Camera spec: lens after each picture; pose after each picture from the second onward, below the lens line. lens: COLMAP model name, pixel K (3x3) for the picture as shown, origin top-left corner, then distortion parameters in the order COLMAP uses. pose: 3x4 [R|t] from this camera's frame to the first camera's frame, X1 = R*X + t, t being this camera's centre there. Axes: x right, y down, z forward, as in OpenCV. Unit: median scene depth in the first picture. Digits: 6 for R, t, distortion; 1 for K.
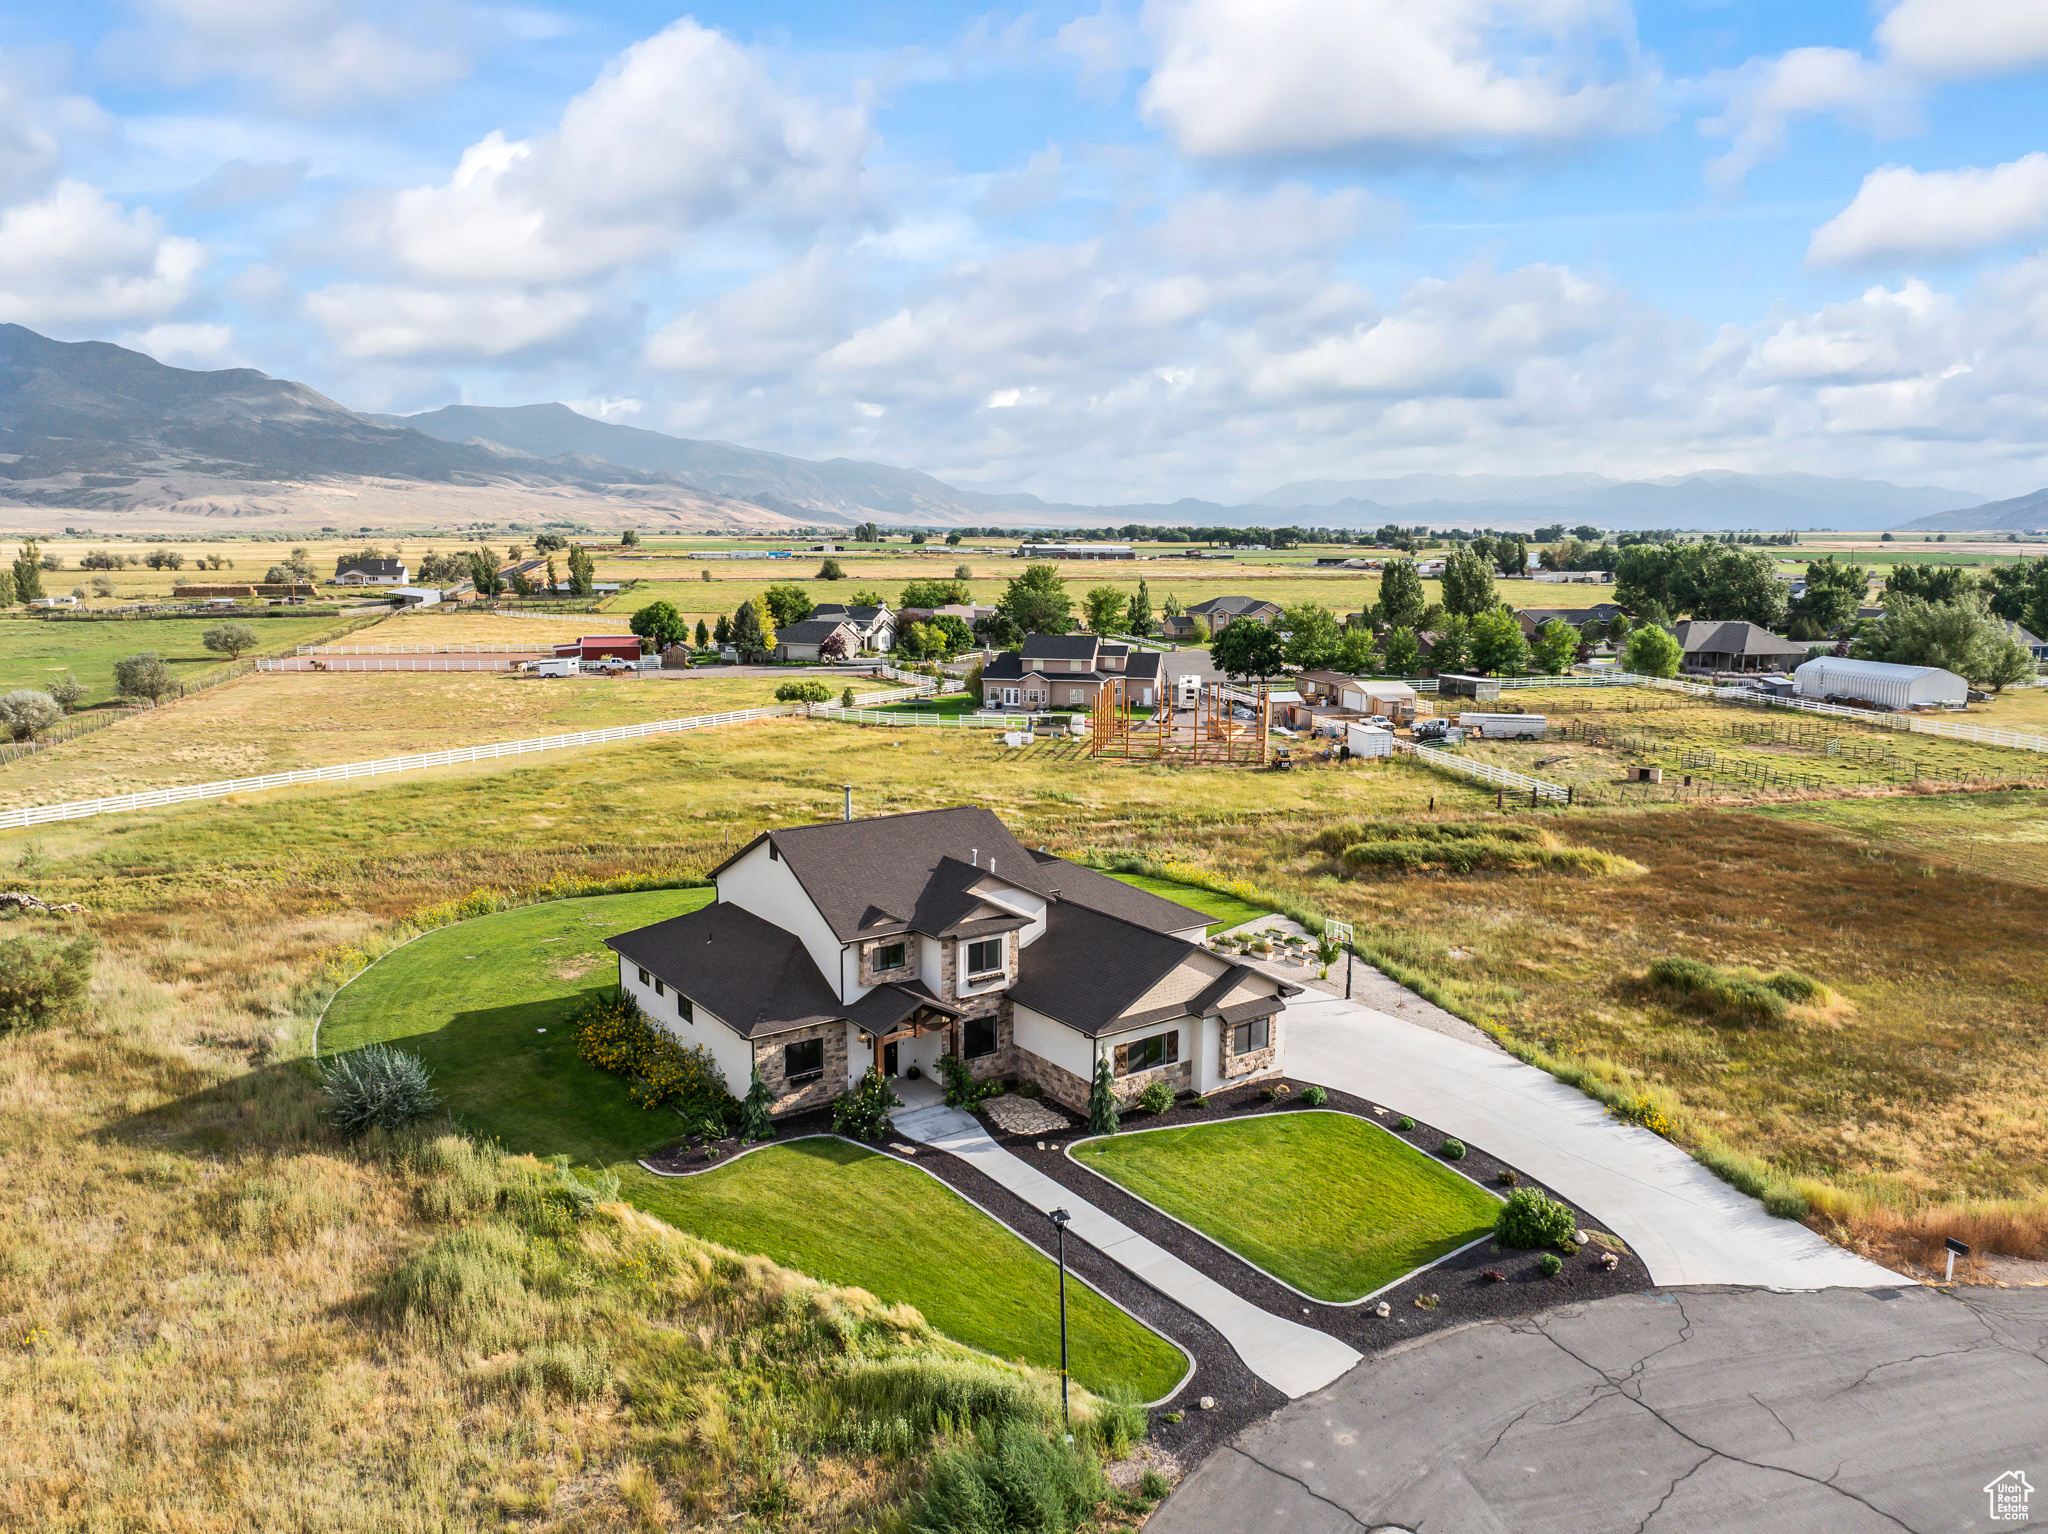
lens RADIAL K [[1439.3, 0, 1035.3], [0, 1439.3, 755.9], [0, 0, 1]] dist [-0.029619, -0.011946]
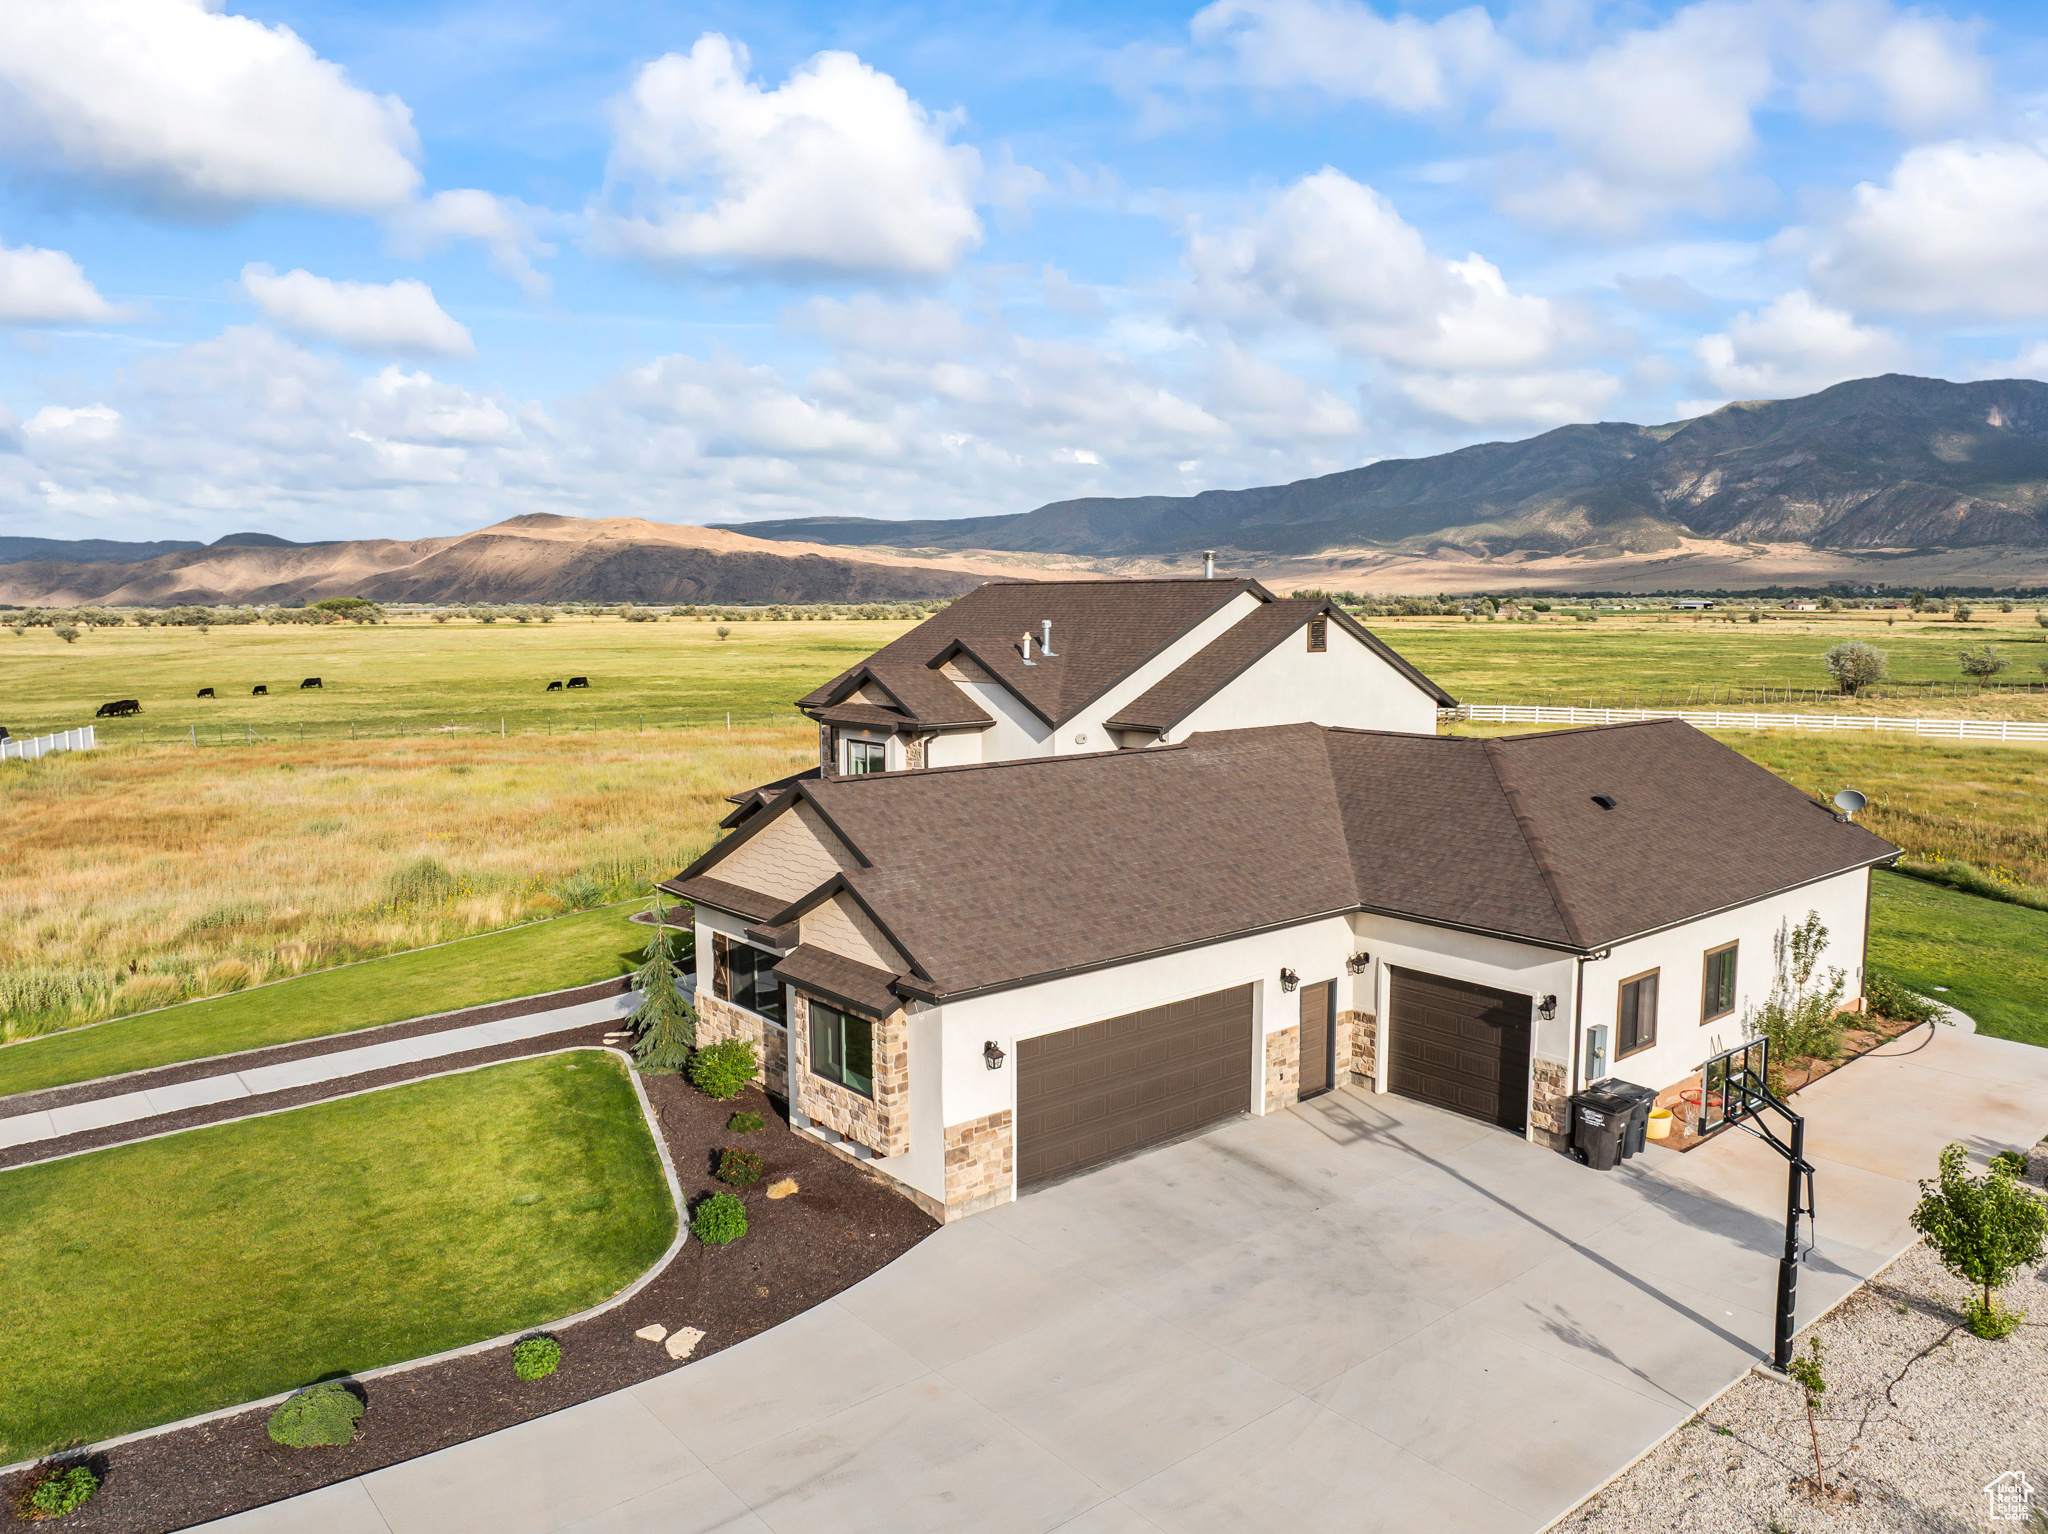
lens RADIAL K [[1439.3, 0, 1035.3], [0, 1439.3, 755.9], [0, 0, 1]] dist [-0.029619, -0.011946]
pose [[0.065790, 0.099158, -0.992894, 0.554870], [-0.149716, 0.984767, 0.088426, 0.073025], [0.986538, 0.142835, 0.079633, 1.029669]]
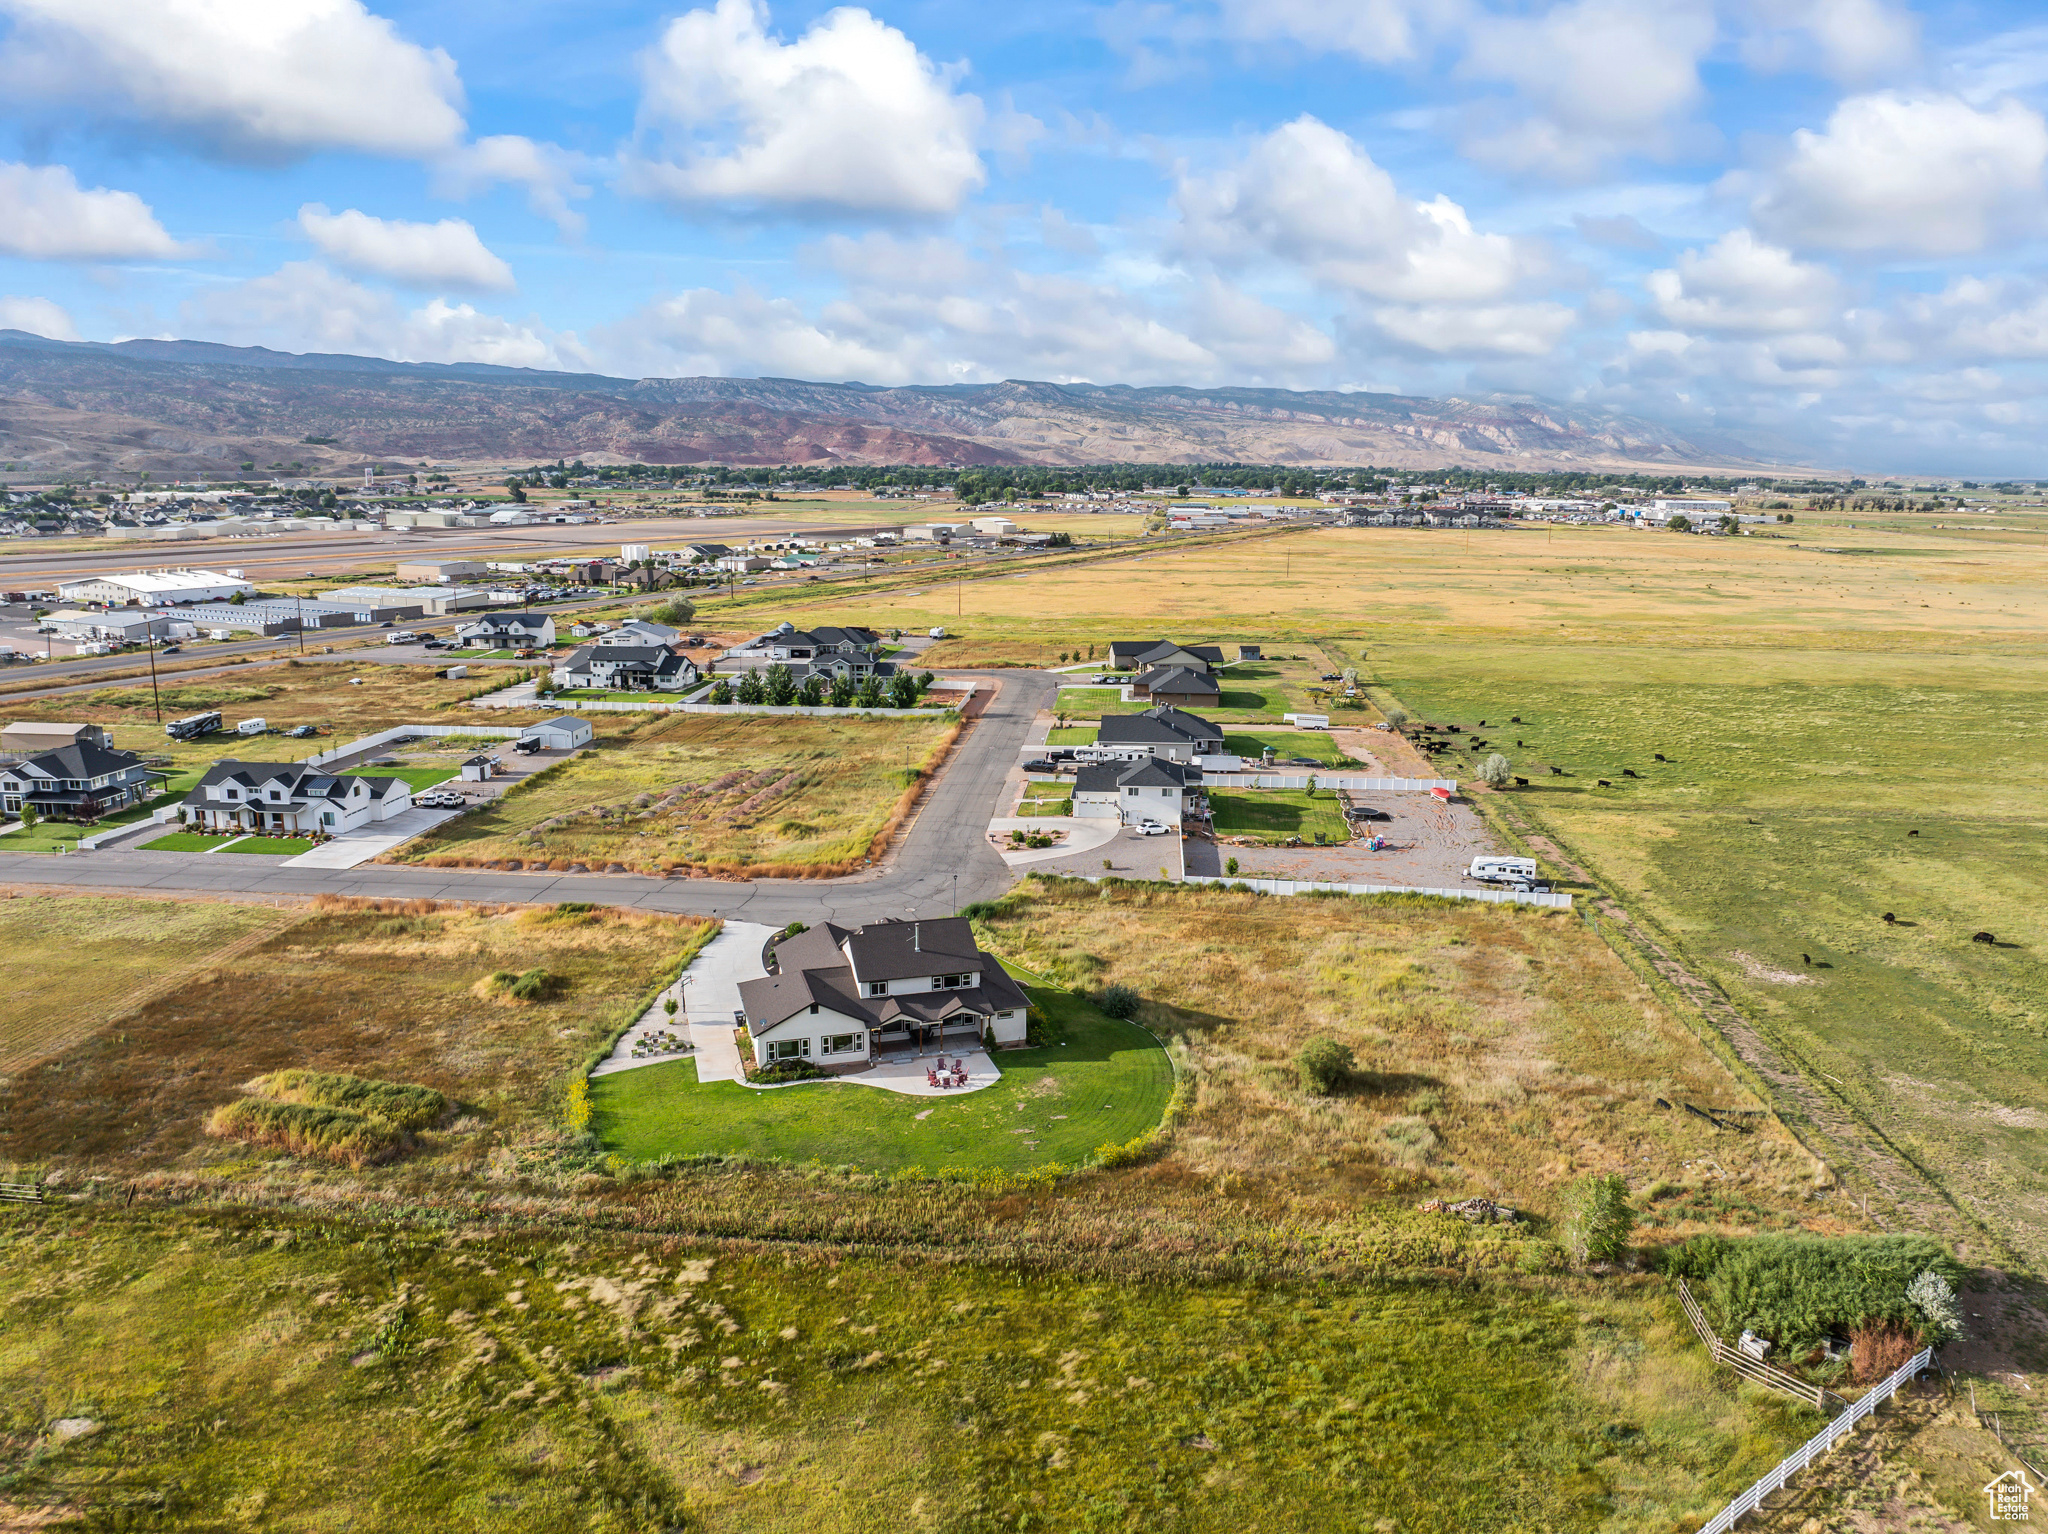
lens RADIAL K [[1439.3, 0, 1035.3], [0, 1439.3, 755.9], [0, 0, 1]] dist [-0.029619, -0.011946]
pose [[-0.944183, -0.077835, 0.320095, -1.073646], [0.037280, 0.940198, 0.338583, -1.034449], [-0.327306, 0.331617, -0.884817, 3.101221]]
